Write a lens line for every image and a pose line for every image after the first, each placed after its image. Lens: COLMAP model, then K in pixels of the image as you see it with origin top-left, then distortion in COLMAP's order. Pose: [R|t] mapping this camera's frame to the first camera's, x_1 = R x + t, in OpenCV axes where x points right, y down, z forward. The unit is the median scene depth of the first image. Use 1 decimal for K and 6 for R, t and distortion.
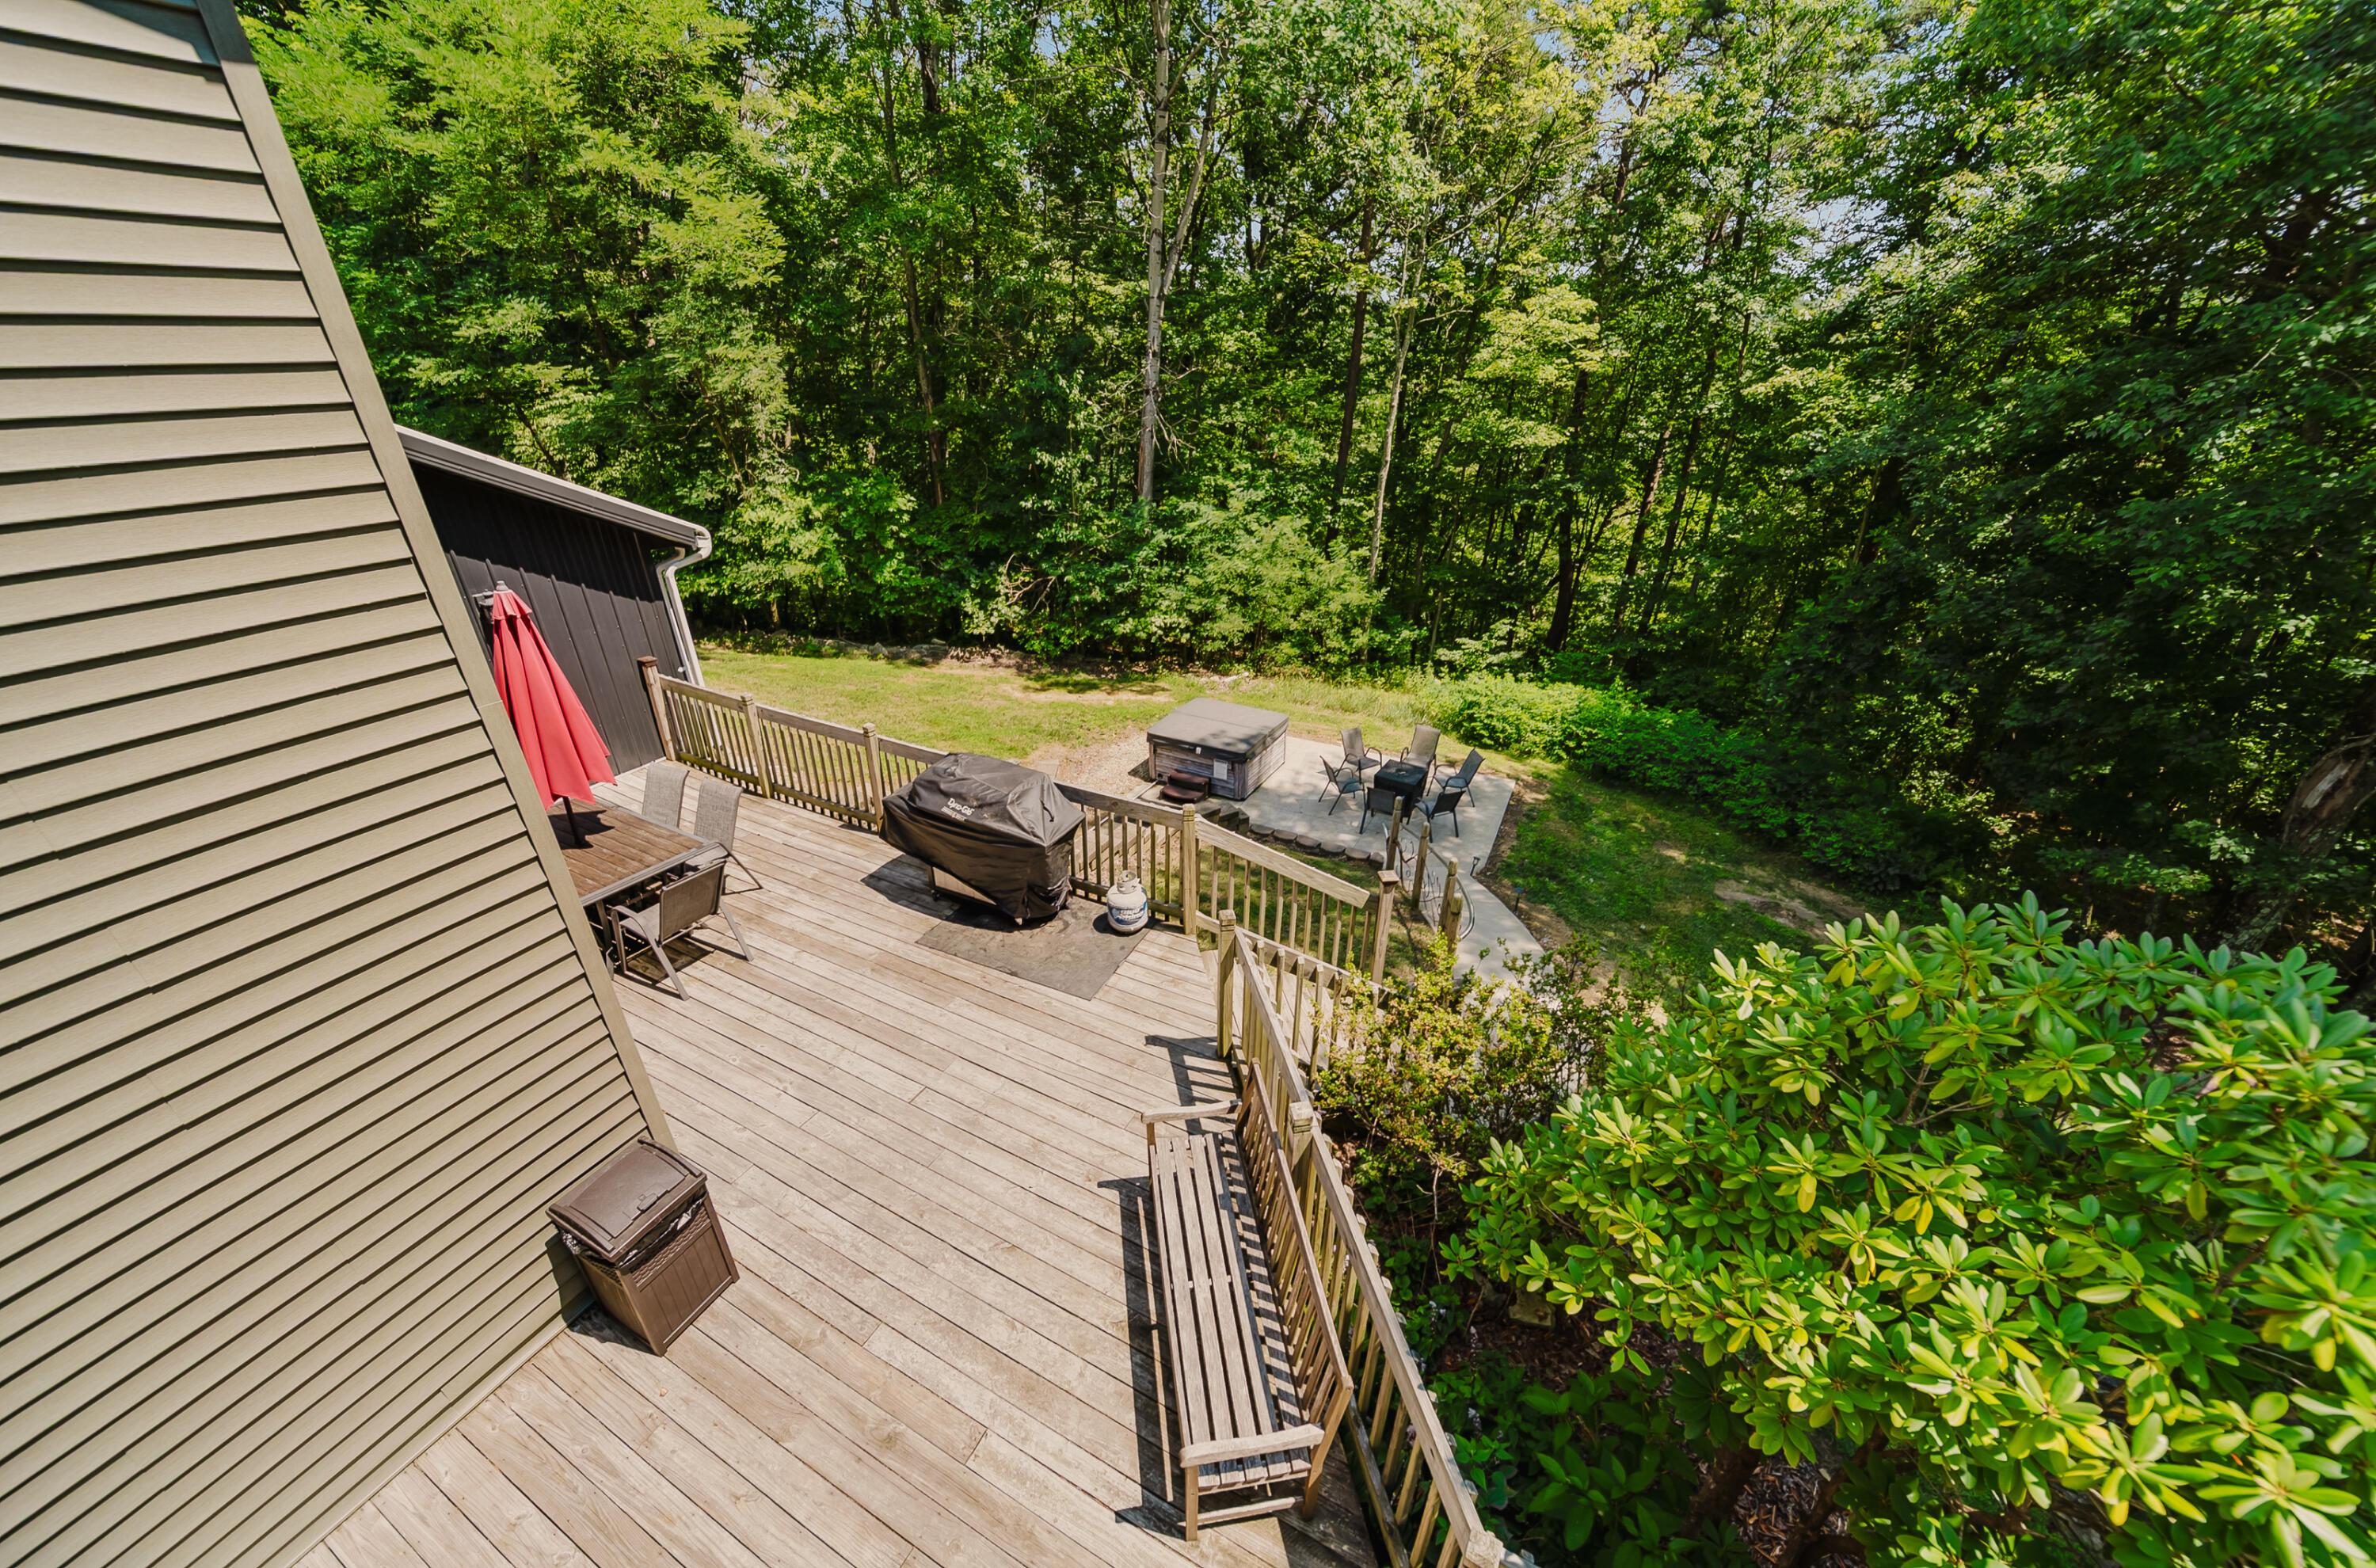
lens RADIAL K [[852.5, 0, 1199.6], [0, 852.5, 766.9], [0, 0, 1]] dist [-0.002294, -0.000095]
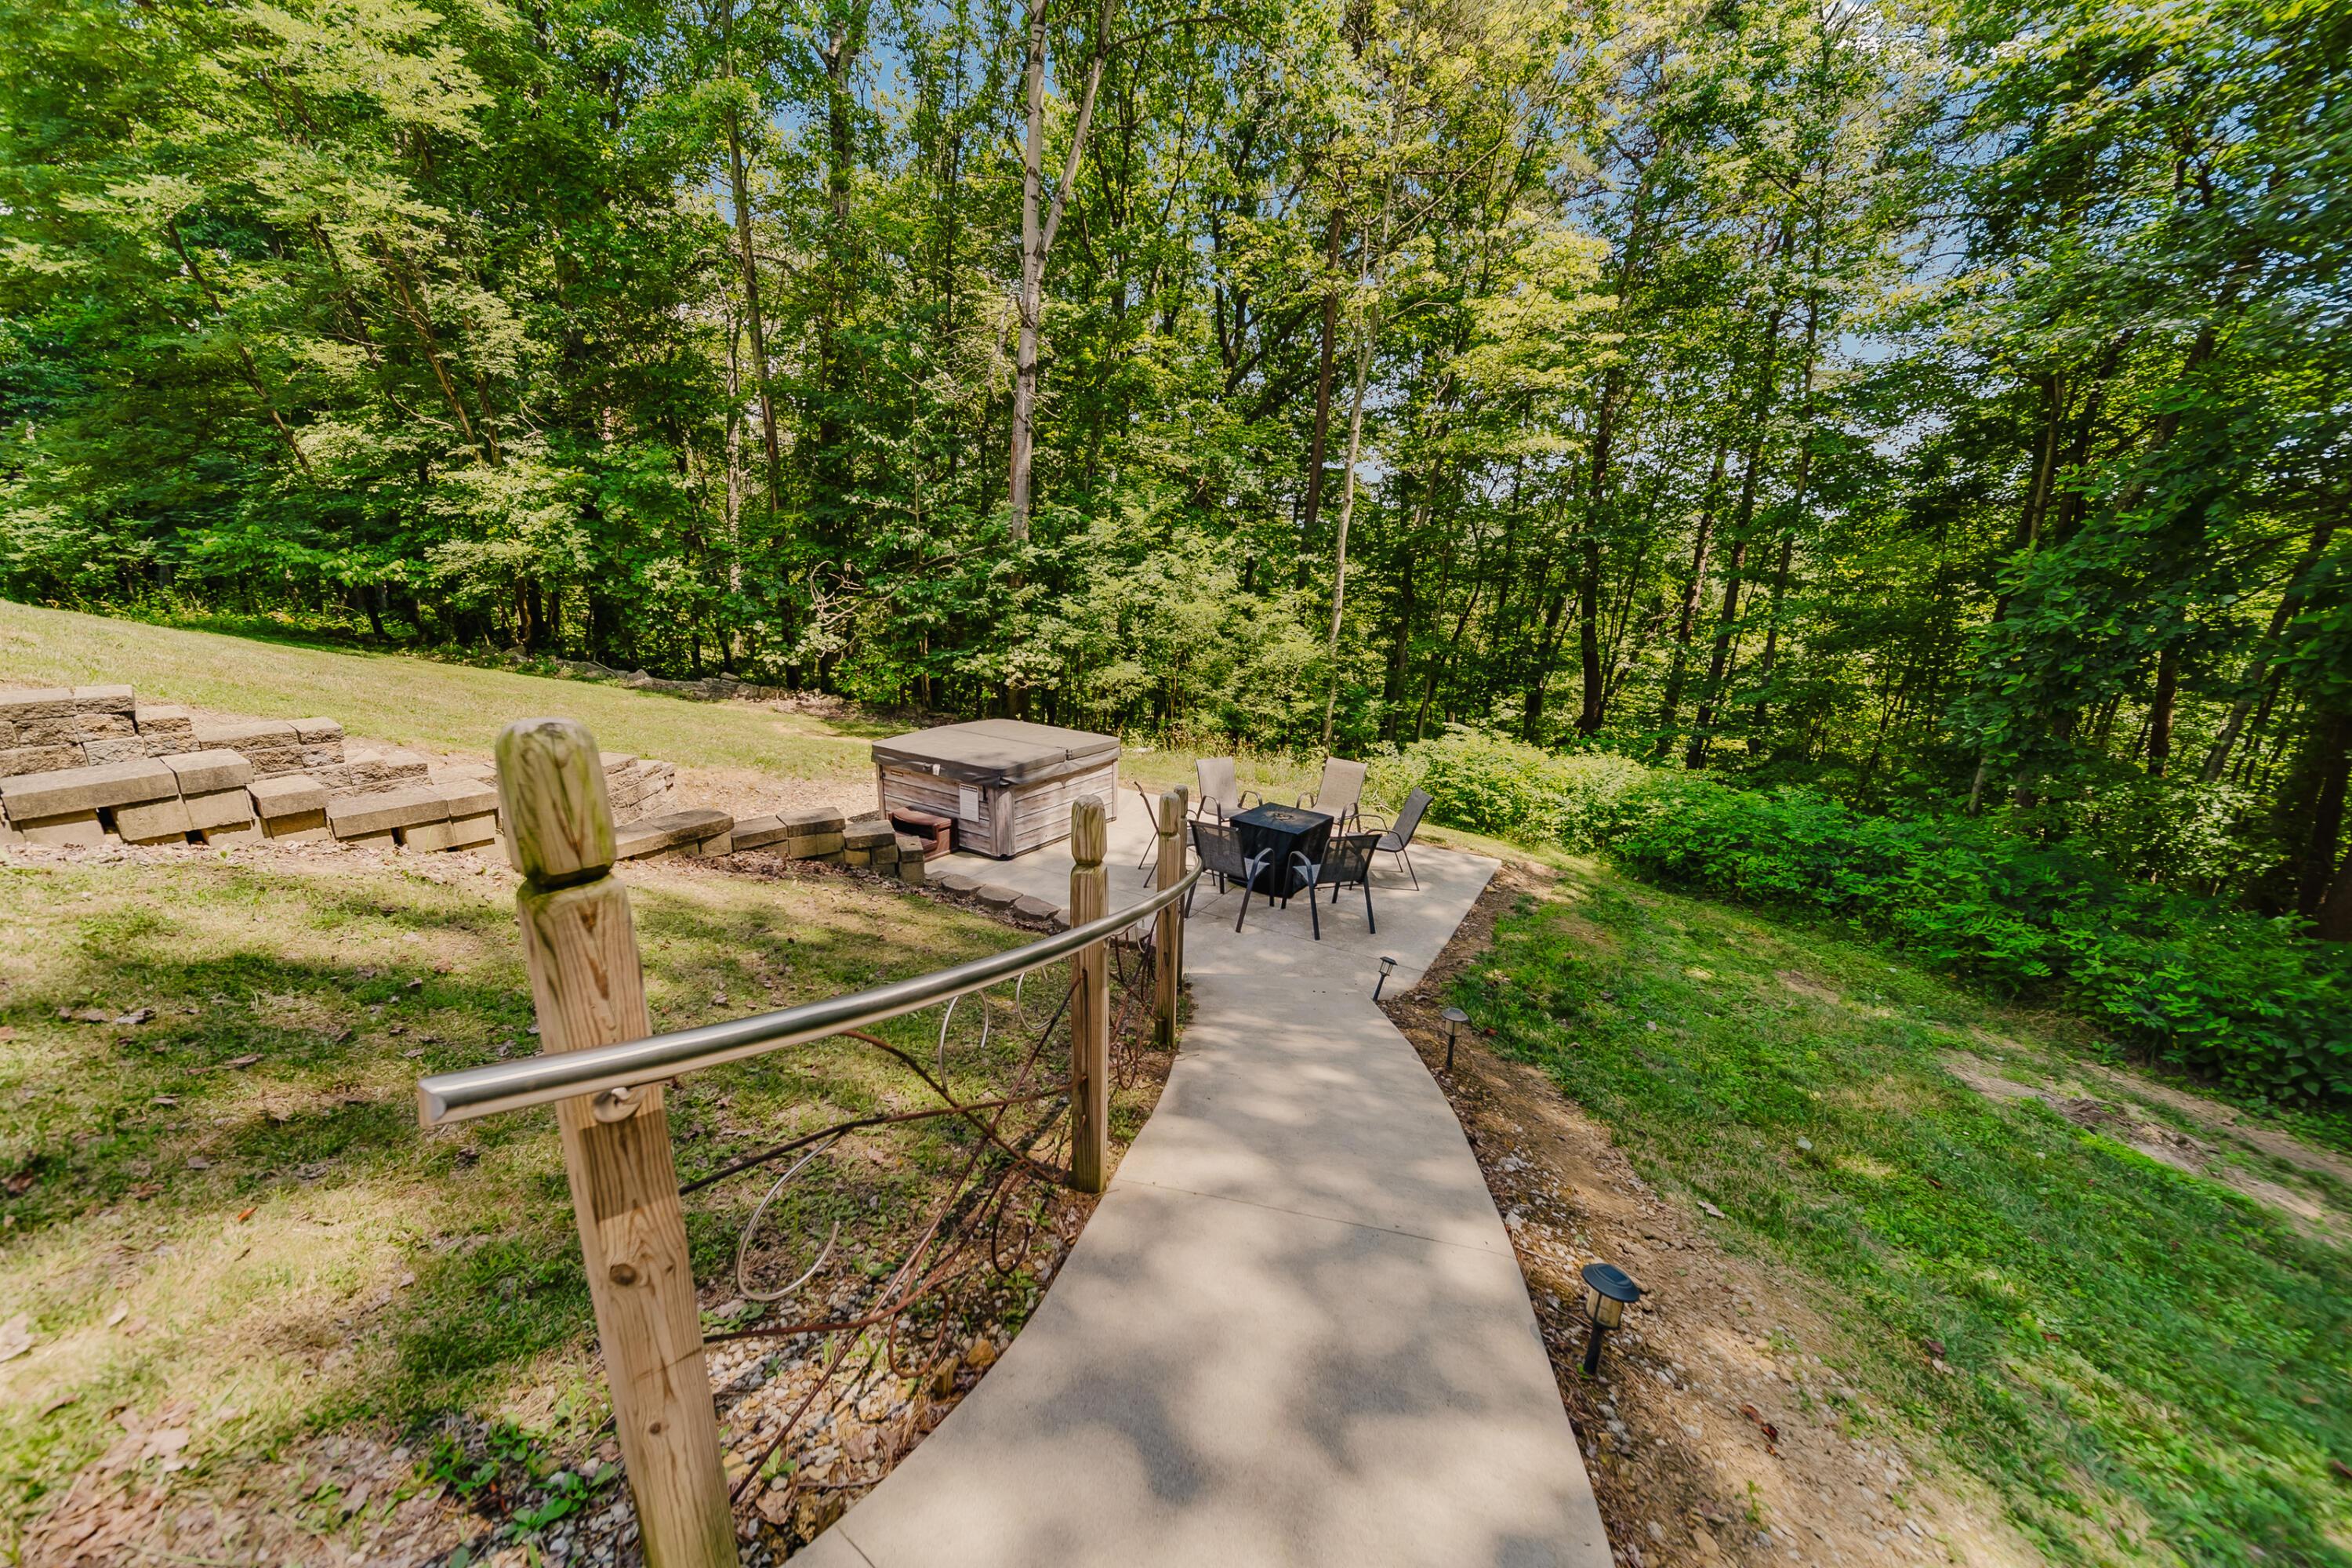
lens RADIAL K [[837.2, 0, 1180.9], [0, 837.2, 774.1], [0, 0, 1]] dist [-0.001266, -0.001868]
pose [[0.996744, 0.042342, -0.068625, 0.161933], [-0.055428, 0.977875, -0.201713, 0.071102], [0.058566, 0.204860, 0.977038, 0.360641]]
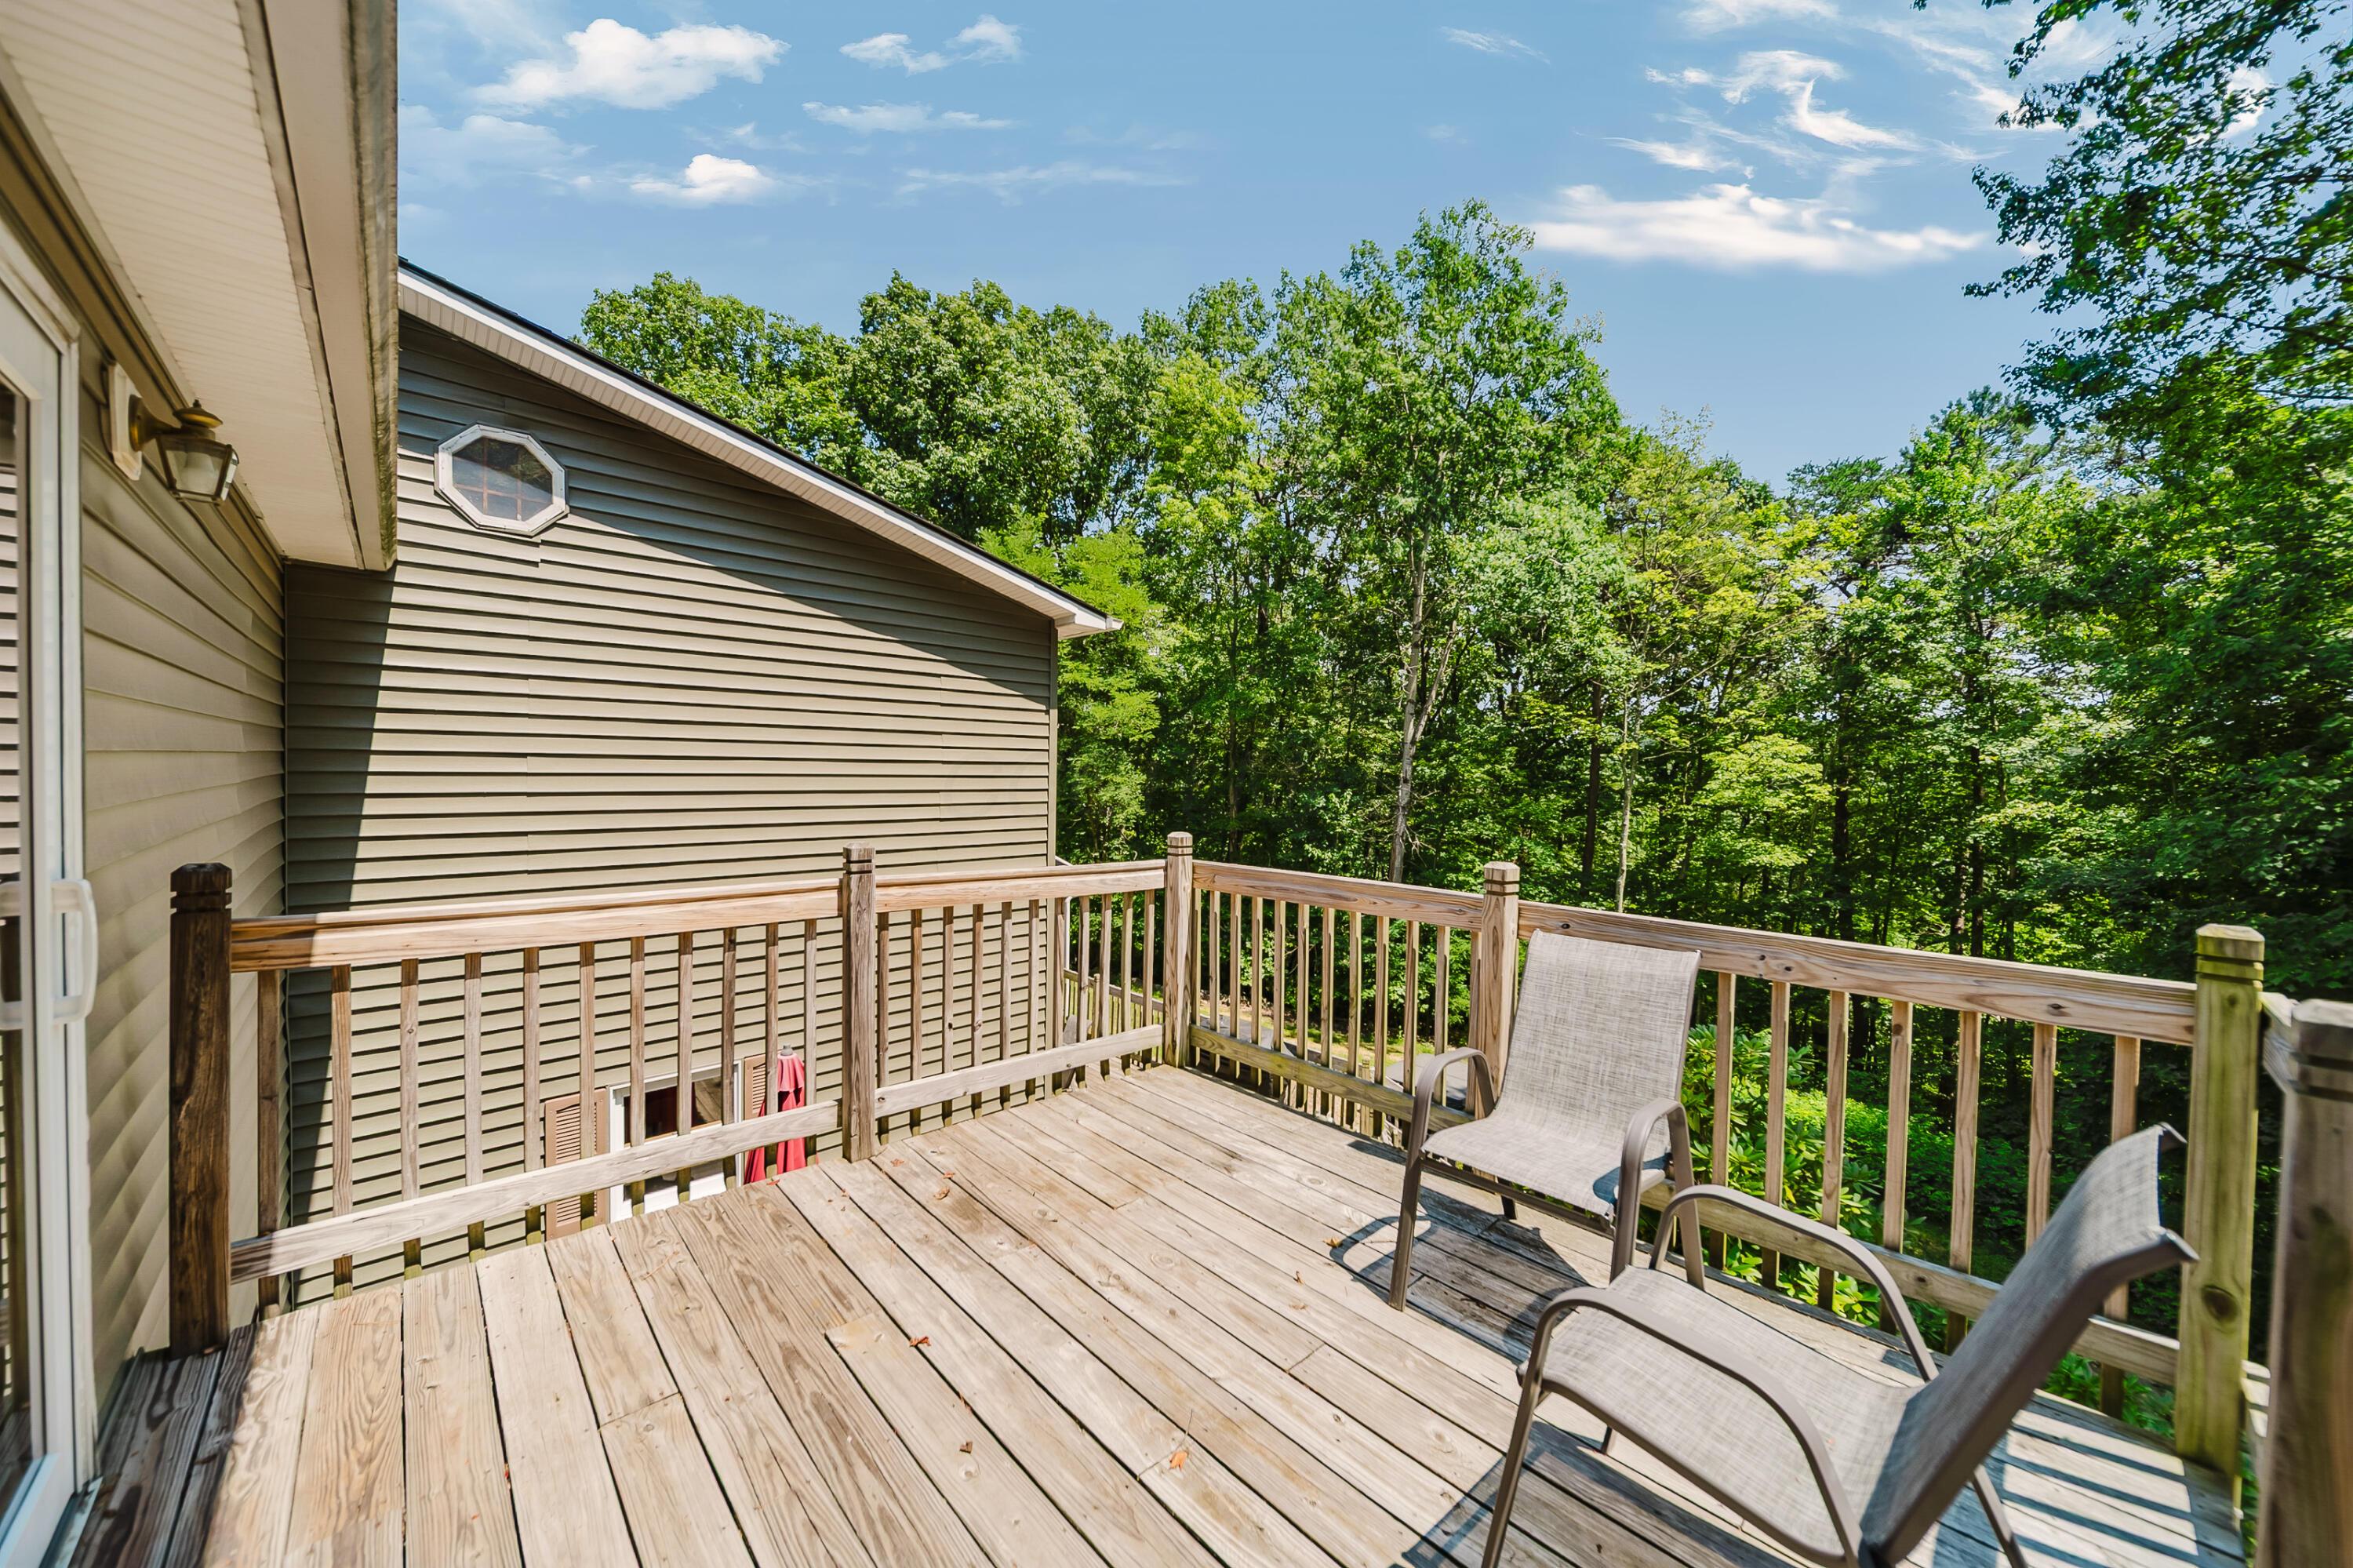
lens RADIAL K [[837.6, 0, 1181.4], [0, 837.6, 774.1], [0, 0, 1]] dist [-0.001266, -0.001868]
pose [[0.940440, 0.012435, -0.339733, 0.055148], [-0.160055, 0.897843, -0.410195, 0.079706], [0.299926, 0.440140, 0.846358, -0.180119]]
